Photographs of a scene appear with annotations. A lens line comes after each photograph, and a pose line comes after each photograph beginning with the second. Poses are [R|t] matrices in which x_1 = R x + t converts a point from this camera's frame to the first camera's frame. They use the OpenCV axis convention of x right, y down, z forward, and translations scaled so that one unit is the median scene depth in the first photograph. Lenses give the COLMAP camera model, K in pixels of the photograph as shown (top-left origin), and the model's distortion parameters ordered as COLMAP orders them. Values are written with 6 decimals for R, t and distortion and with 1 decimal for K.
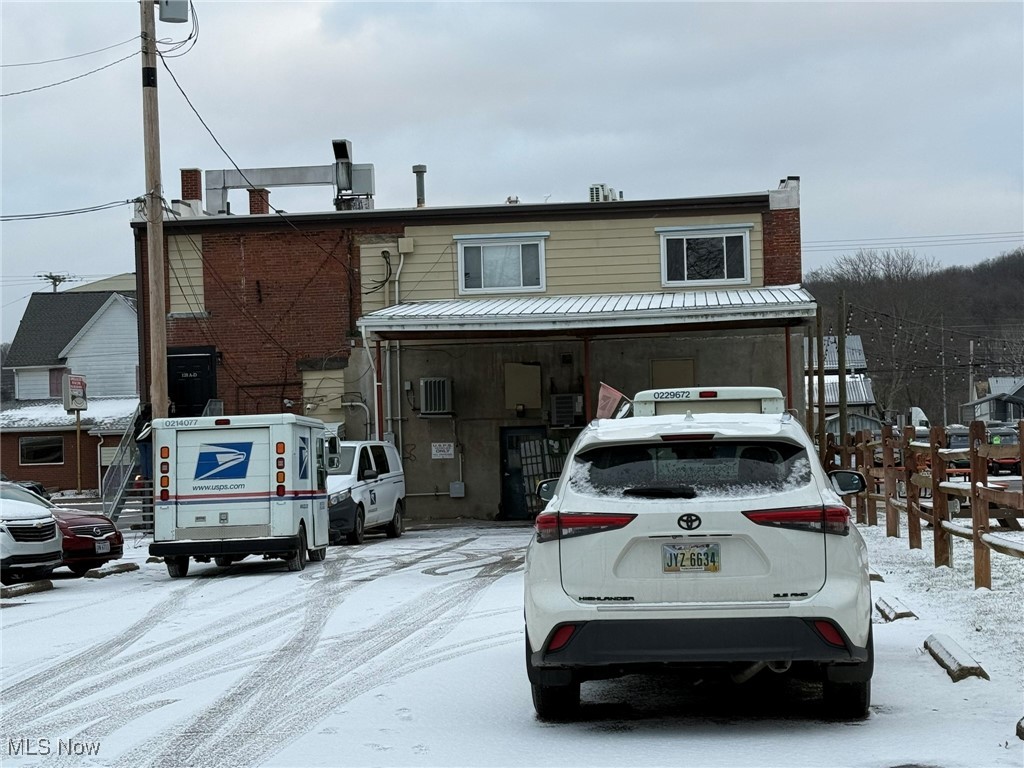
lens RADIAL K [[1982.0, 0, 515.5], [0, 1982.0, 373.5], [0, 0, 1]] dist [0.081074, 0.000000]
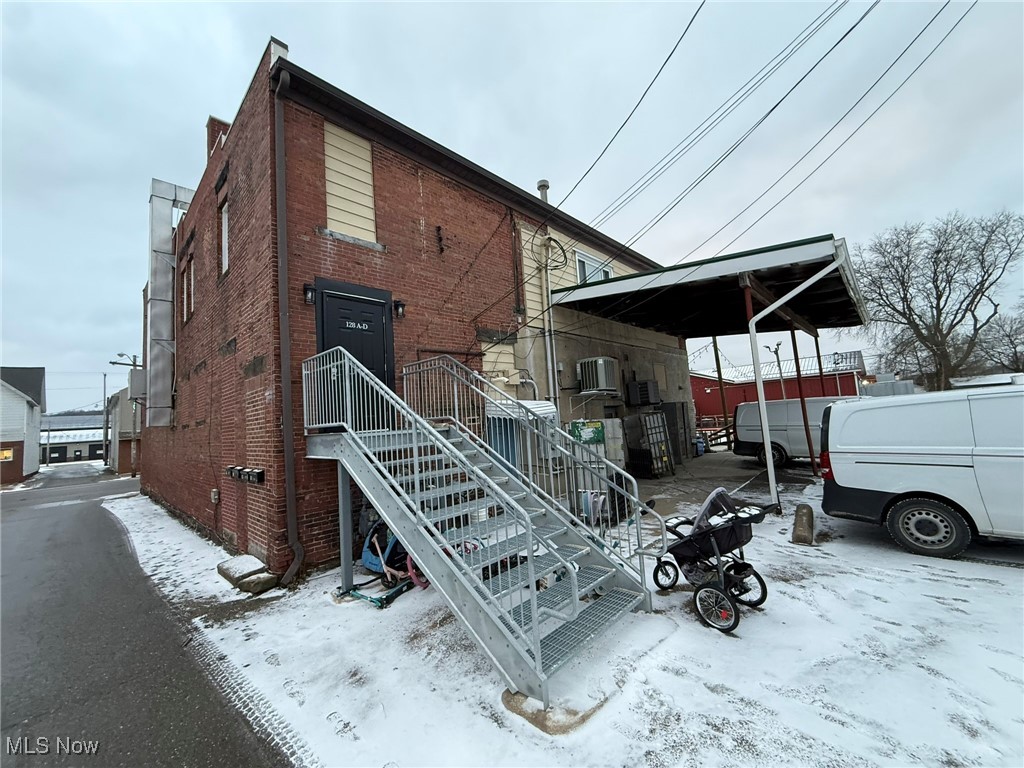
lens RADIAL K [[404.7, 0, 514.3], [0, 404.7, 386.4], [0, 0, 1]] dist [-0.002272, -0.000111]
pose [[0.627949, 0.055664, 0.776261, -0.242990], [0.030474, 0.994915, -0.095995, 0.037503], [-0.777657, 0.083936, 0.623060, 0.896660]]
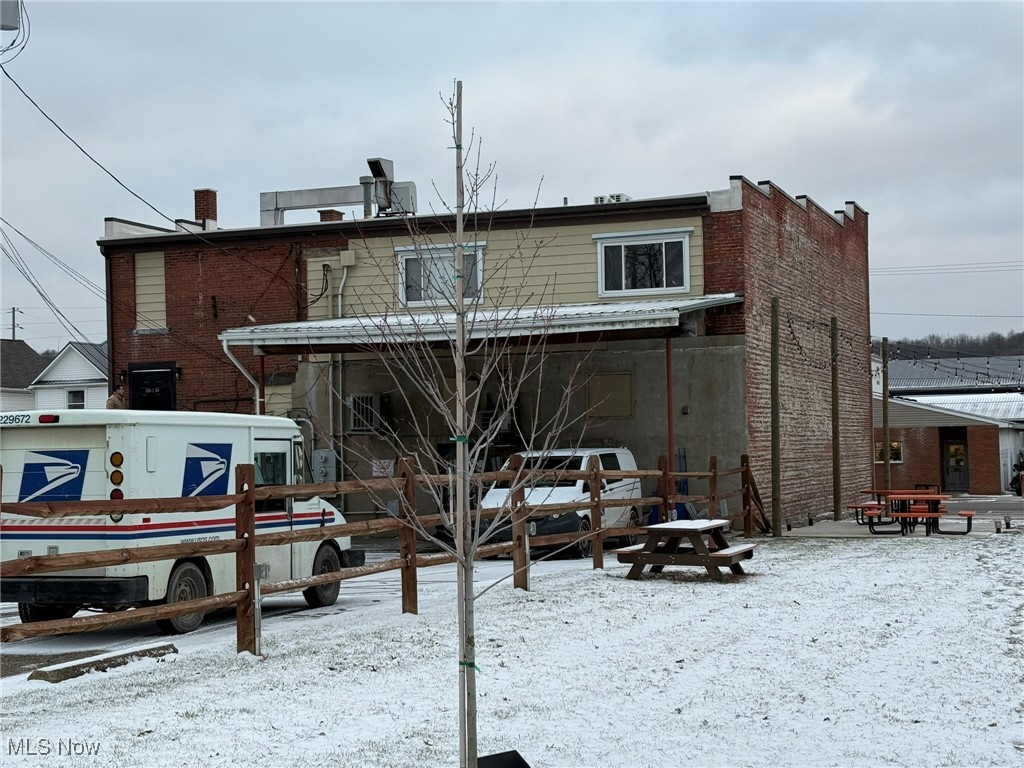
lens RADIAL K [[1704.6, 0, 510.7], [0, 1704.6, 394.8], [0, 0, 1]] dist [0.024575, 0.000000]
pose [[0.970212, 0.000934, -0.242257, 0.230543], [0.000263, 0.999988, 0.004907, -0.001231], [0.242259, -0.004825, 0.970200, 0.203678]]
